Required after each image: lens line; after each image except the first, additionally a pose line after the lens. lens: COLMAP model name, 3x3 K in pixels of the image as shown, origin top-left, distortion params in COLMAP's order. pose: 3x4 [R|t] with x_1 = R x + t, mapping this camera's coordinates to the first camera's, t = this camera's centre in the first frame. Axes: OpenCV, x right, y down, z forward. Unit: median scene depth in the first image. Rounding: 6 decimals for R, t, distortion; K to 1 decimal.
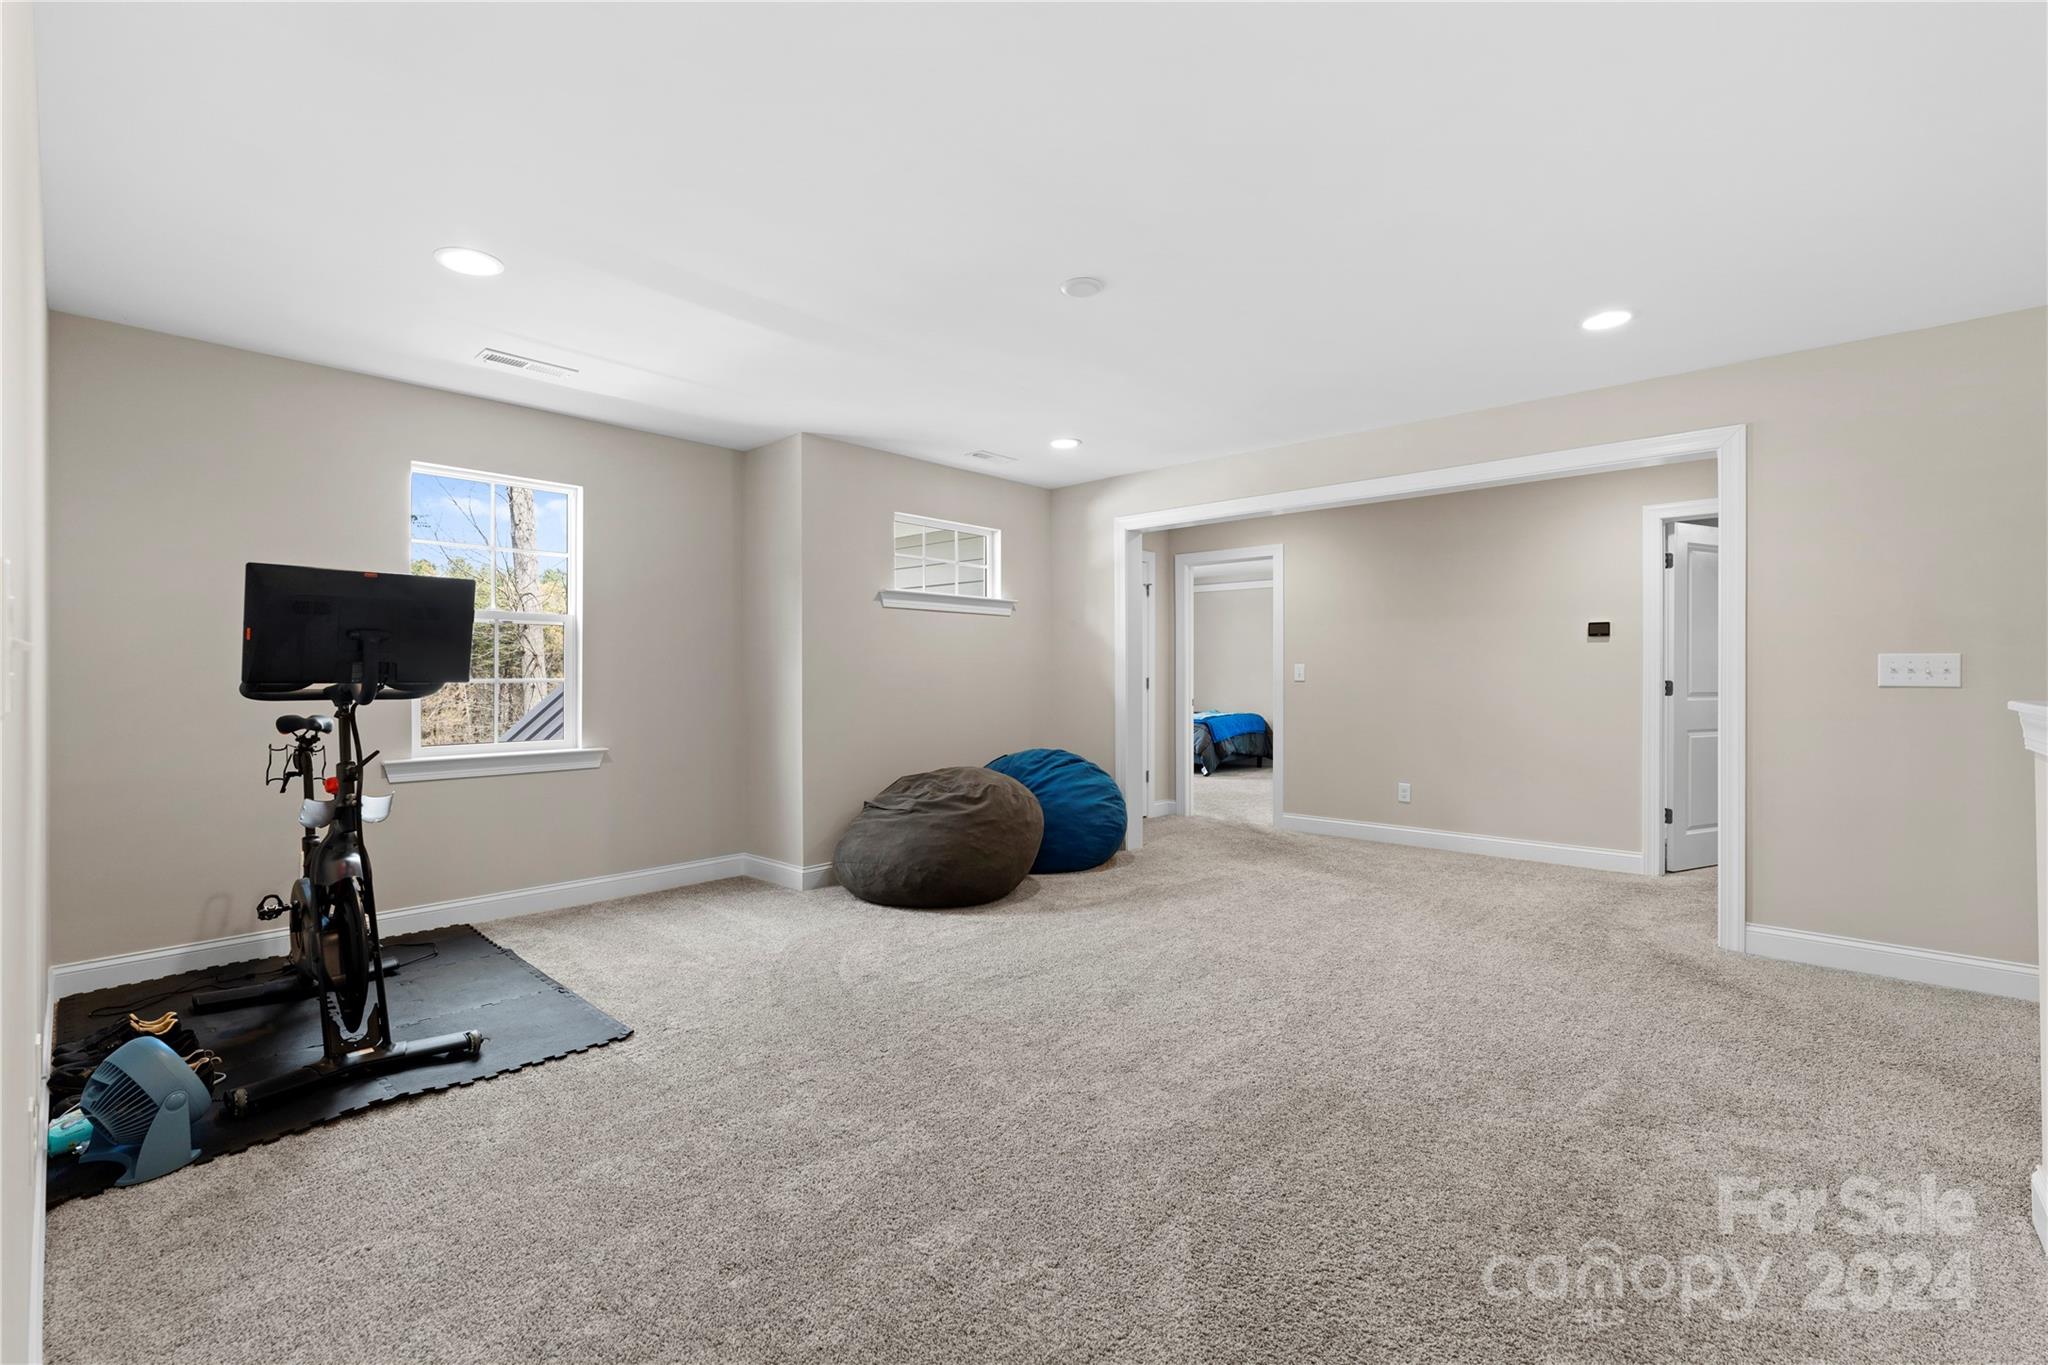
lens RADIAL K [[885.3, 0, 1029.4], [0, 885.3, 675.8], [0, 0, 1]] dist [-0.000535, -0.000074]
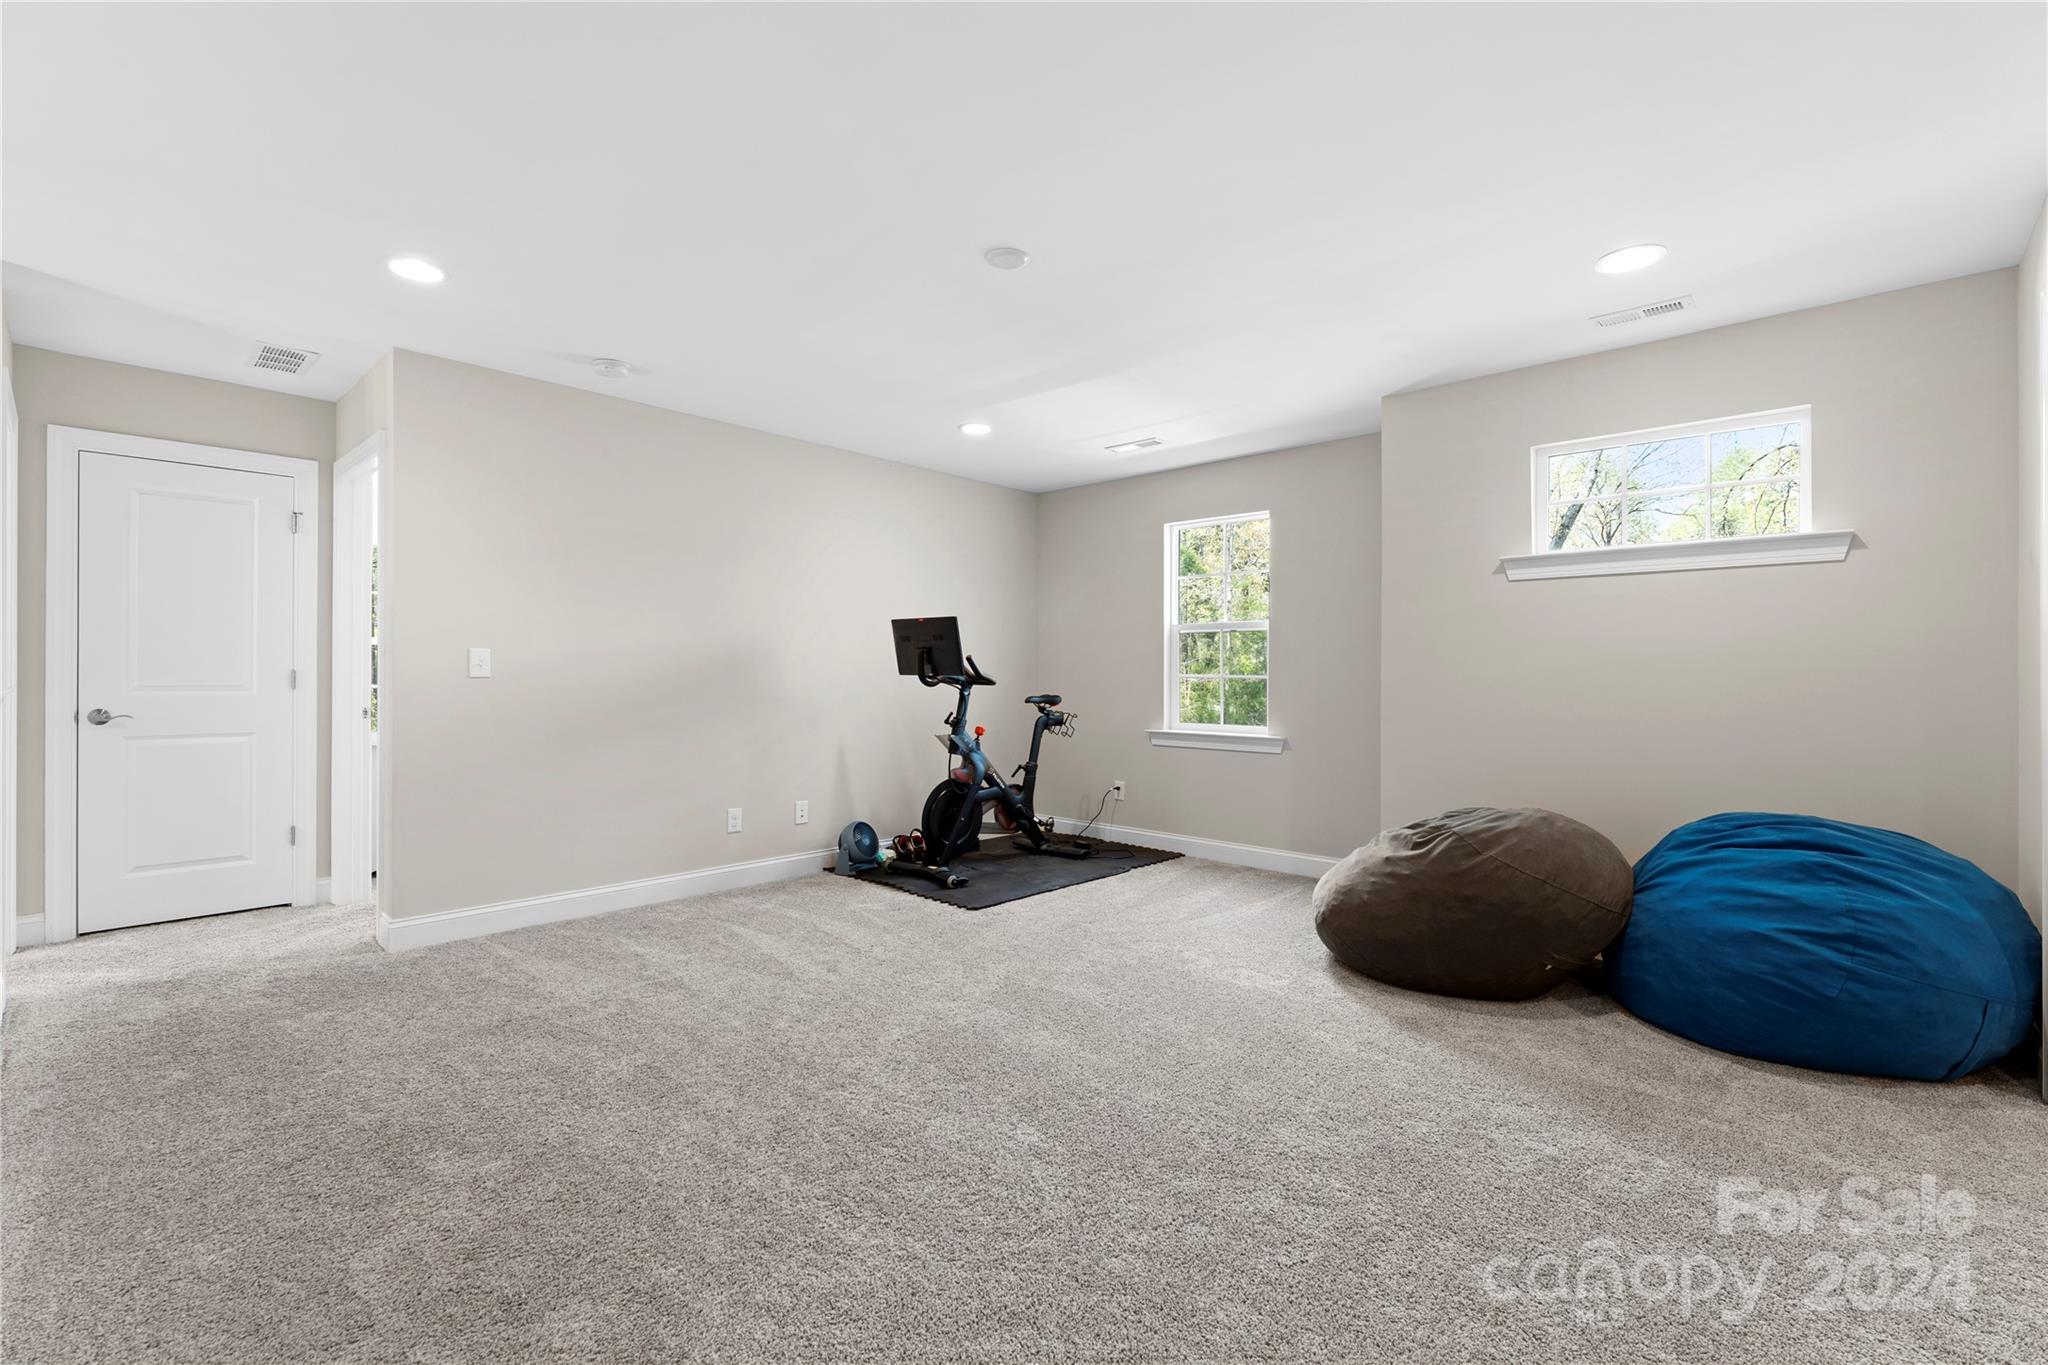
lens RADIAL K [[885.3, 0, 1029.4], [0, 885.3, 675.8], [0, 0, 1]] dist [-0.000535, -0.000074]
pose [[0.007267, 0.004416, -0.999964, 0.619866], [-0.000997, 0.999990, 0.004409, -0.001056], [0.999973, 0.000965, 0.007271, 0.638601]]
